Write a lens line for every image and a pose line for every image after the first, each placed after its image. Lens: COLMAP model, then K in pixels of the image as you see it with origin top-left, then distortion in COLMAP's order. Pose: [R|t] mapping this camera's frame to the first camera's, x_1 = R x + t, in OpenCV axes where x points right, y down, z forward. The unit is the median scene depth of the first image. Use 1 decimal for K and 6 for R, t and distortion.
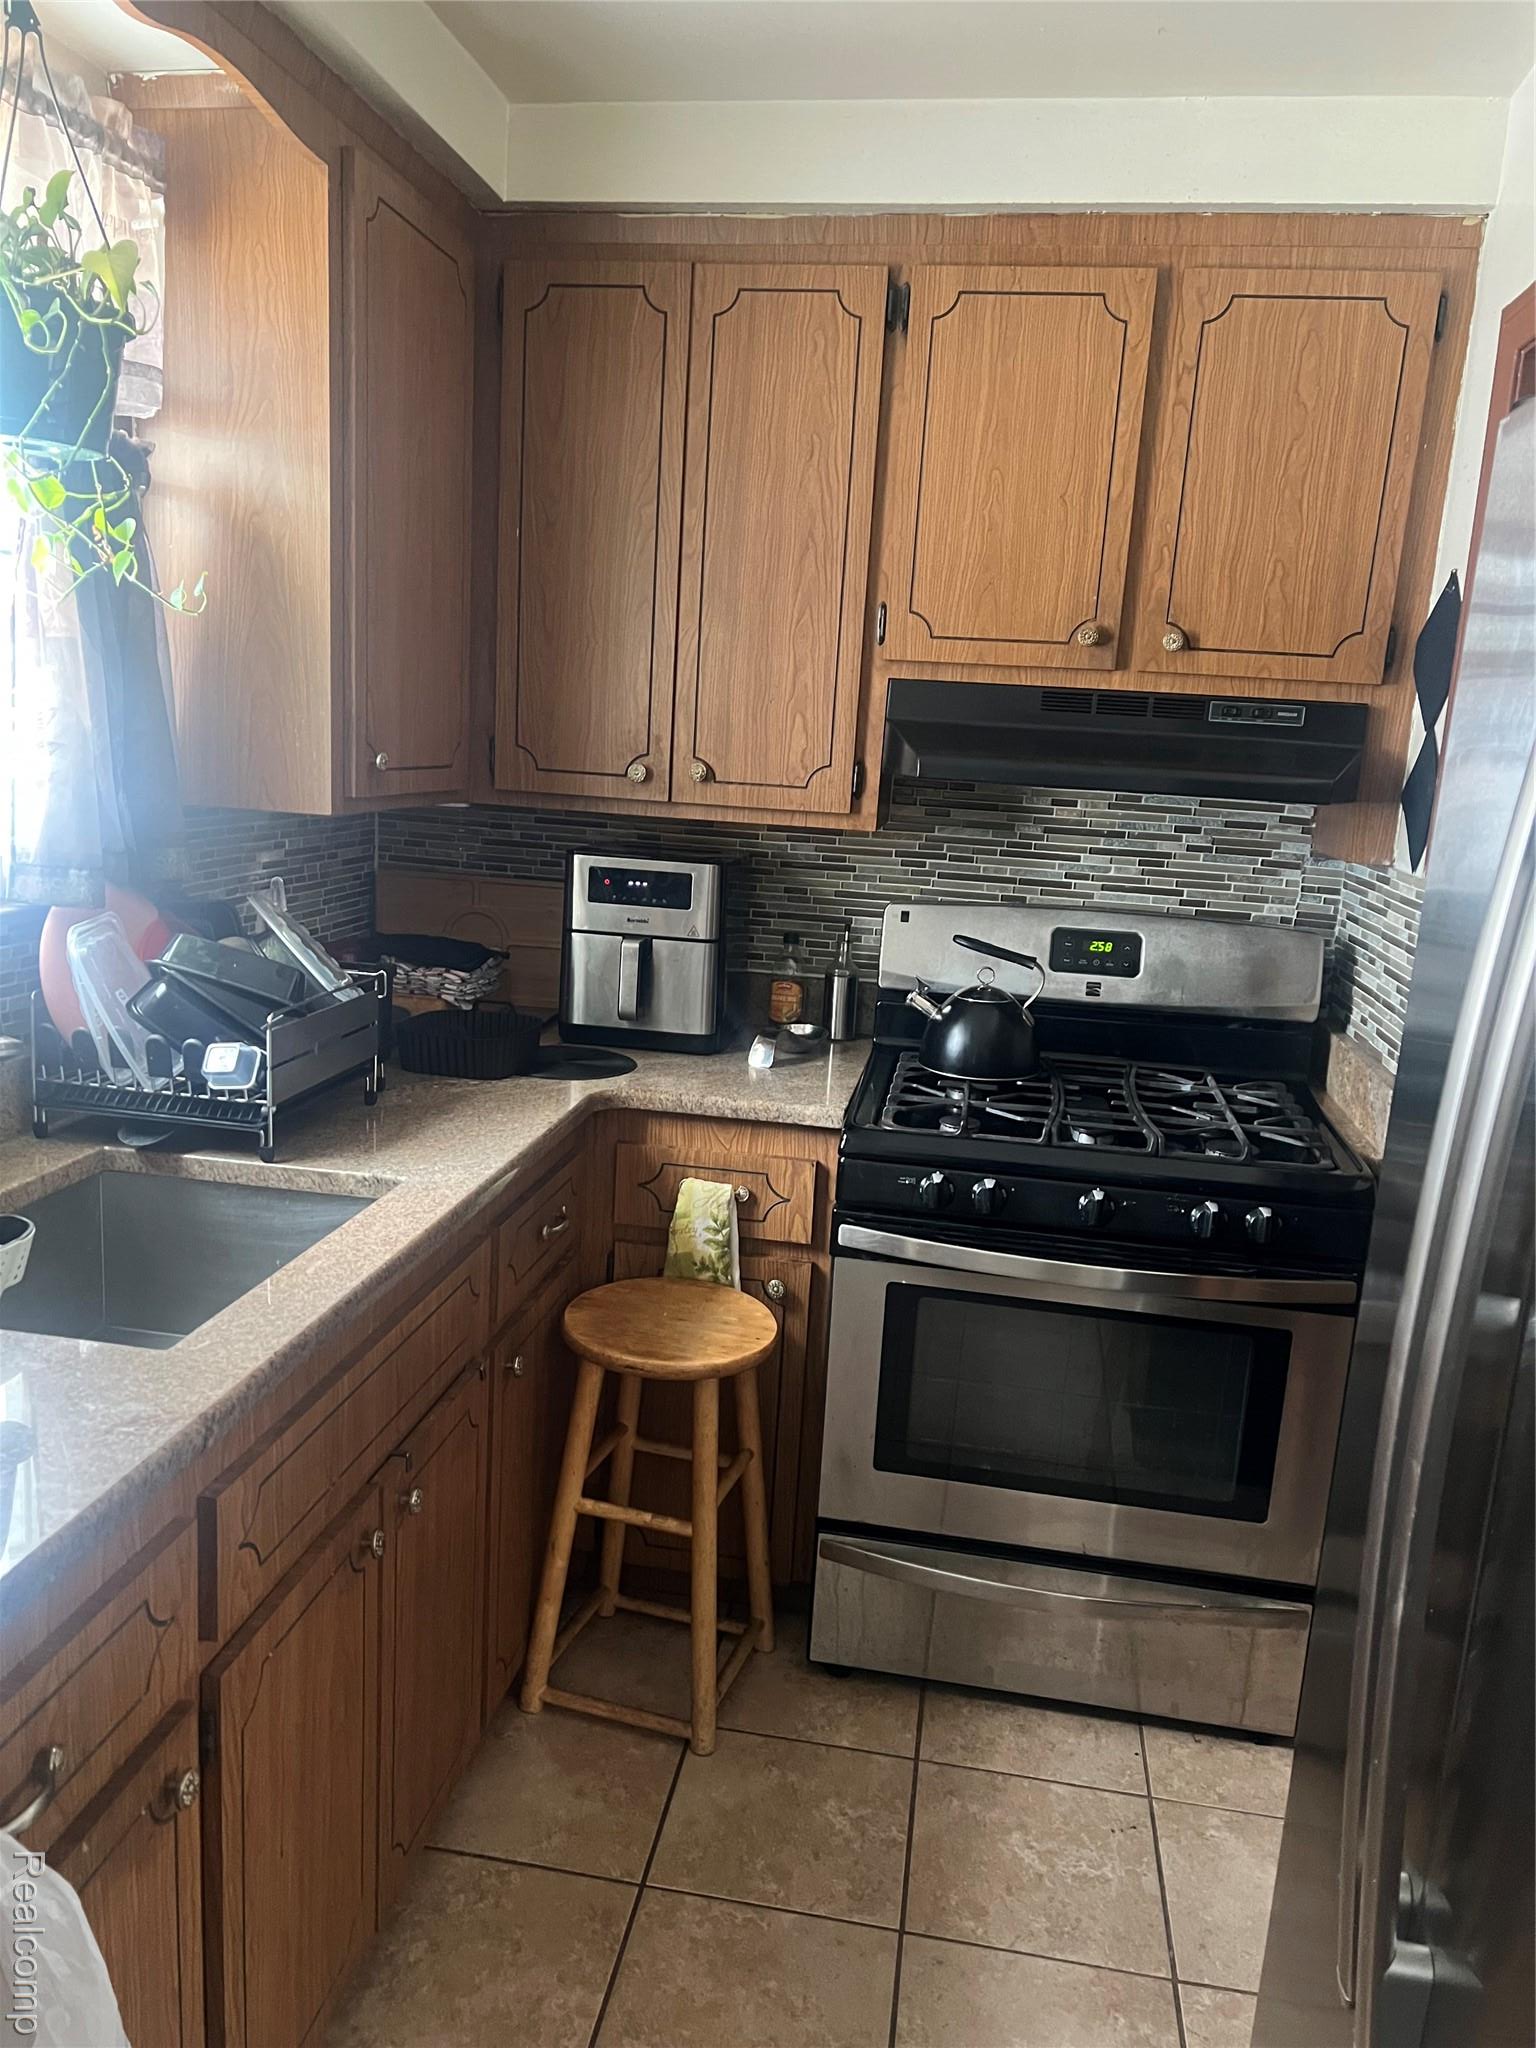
lens RADIAL K [[1500.0, 0, 765.2], [0, 1500.0, 1042.4], [0, 0, 1]] dist [0.075171, -0.092229]
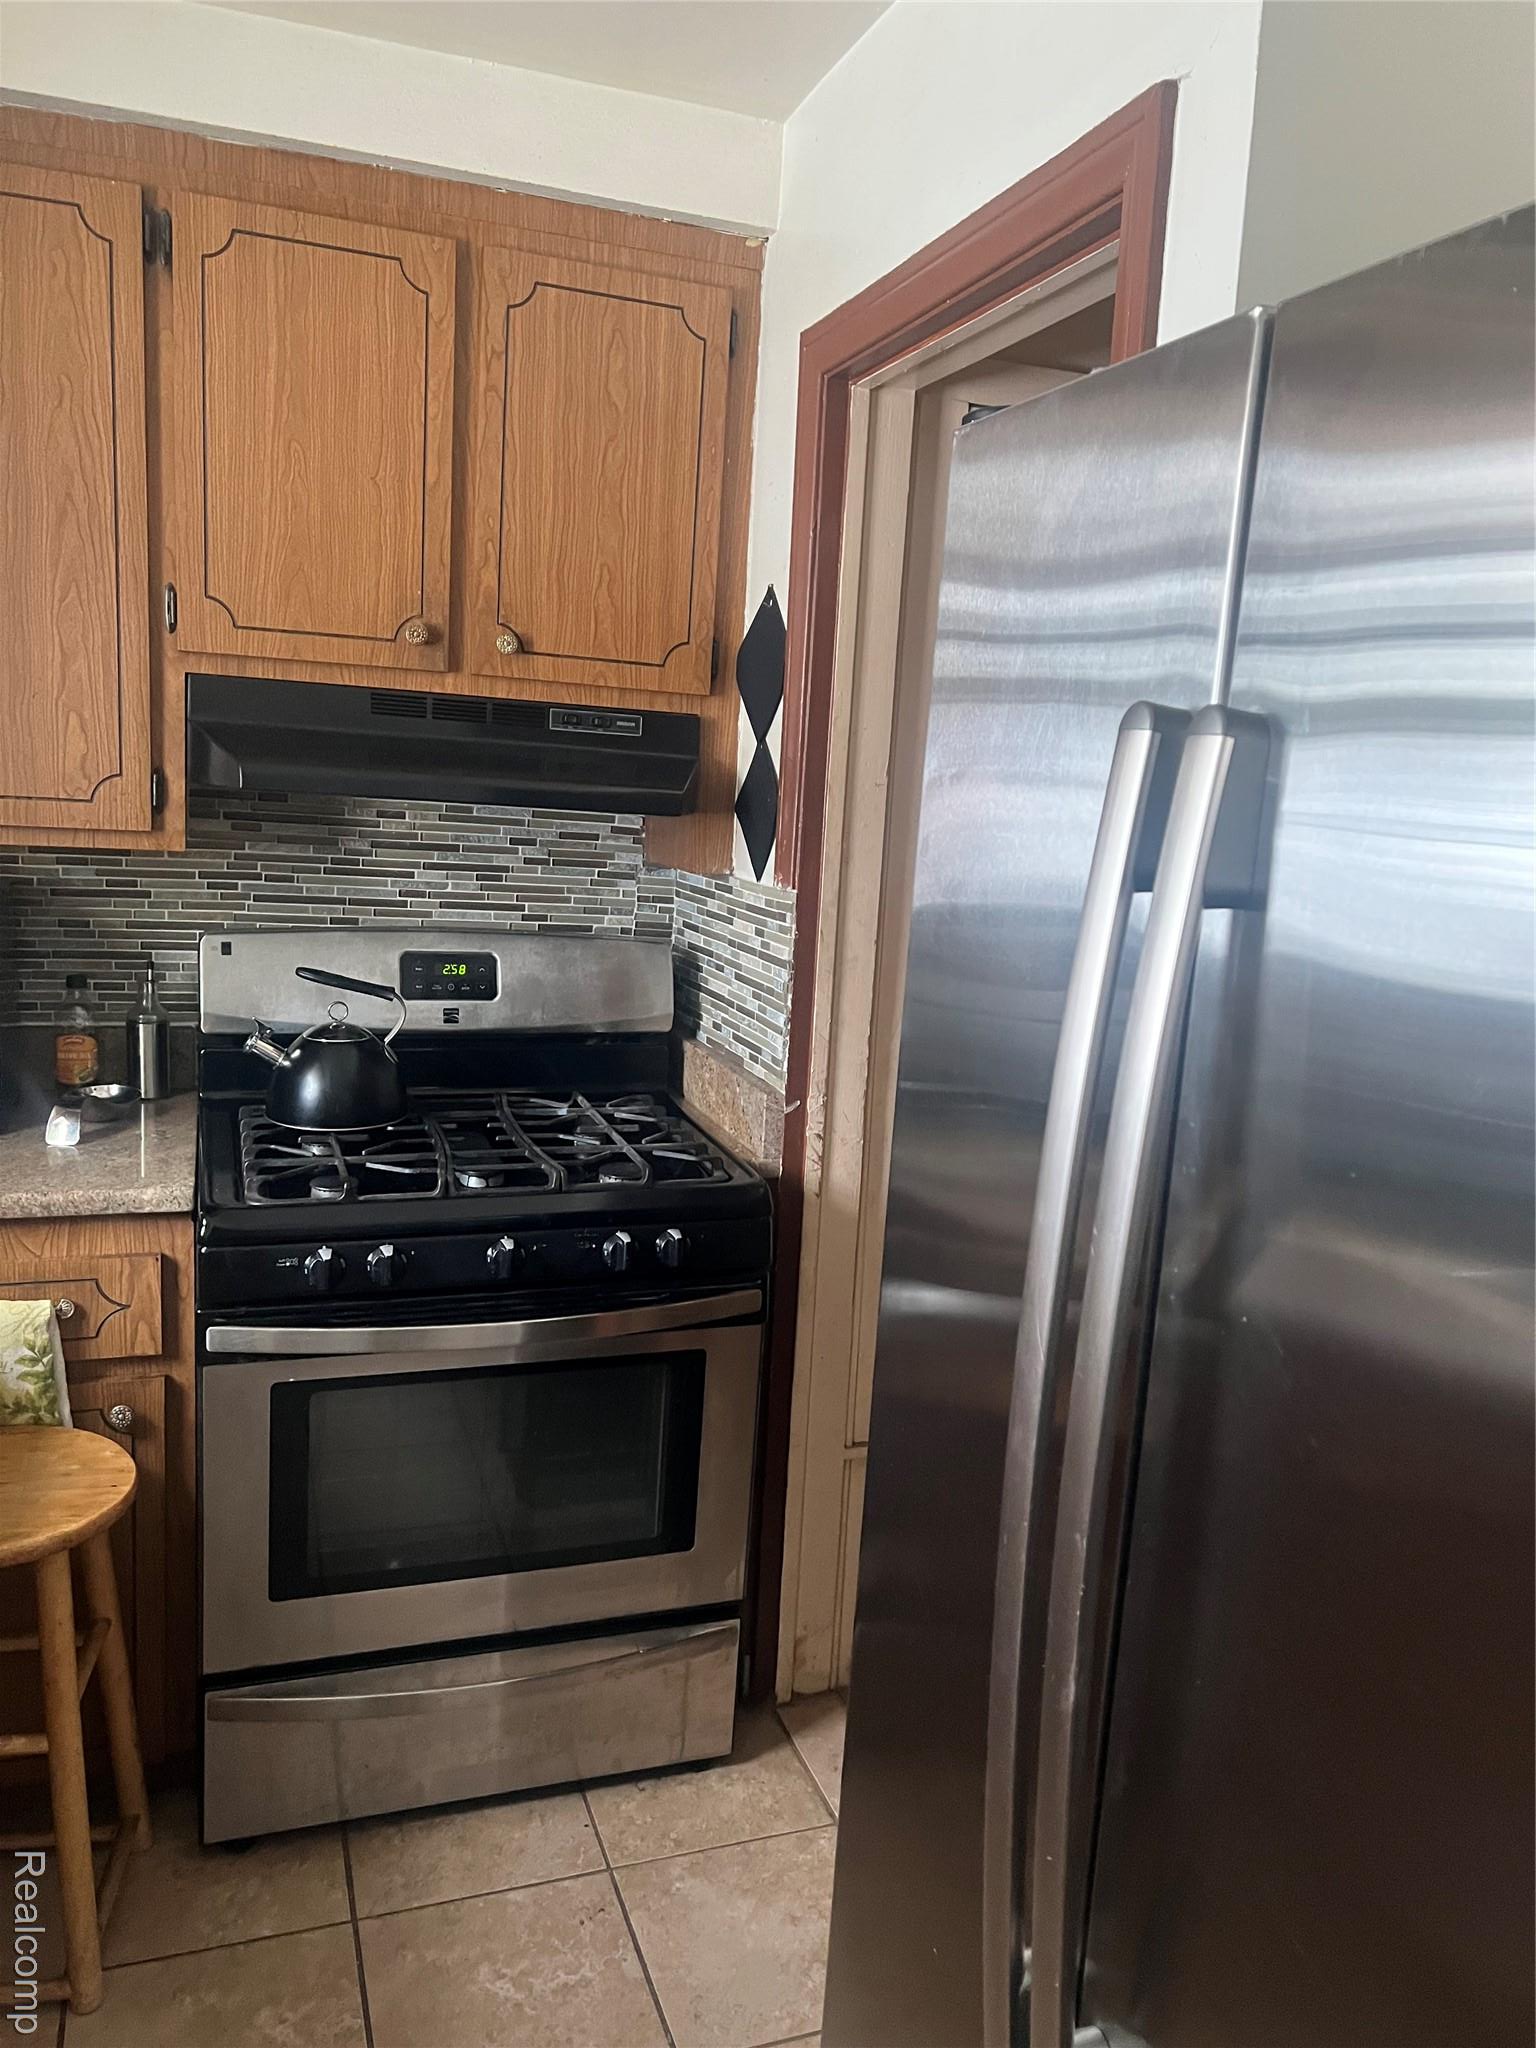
lens RADIAL K [[1500.0, 0, 765.2], [0, 1500.0, 1042.4], [0, 0, 1]] dist [0.075171, -0.092229]
pose [[0.876799, -0.089768, 0.472403, -0.058323], [0.090496, 0.995670, 0.021236, -0.024098], [-0.472264, 0.024131, 0.881127, 0.104687]]
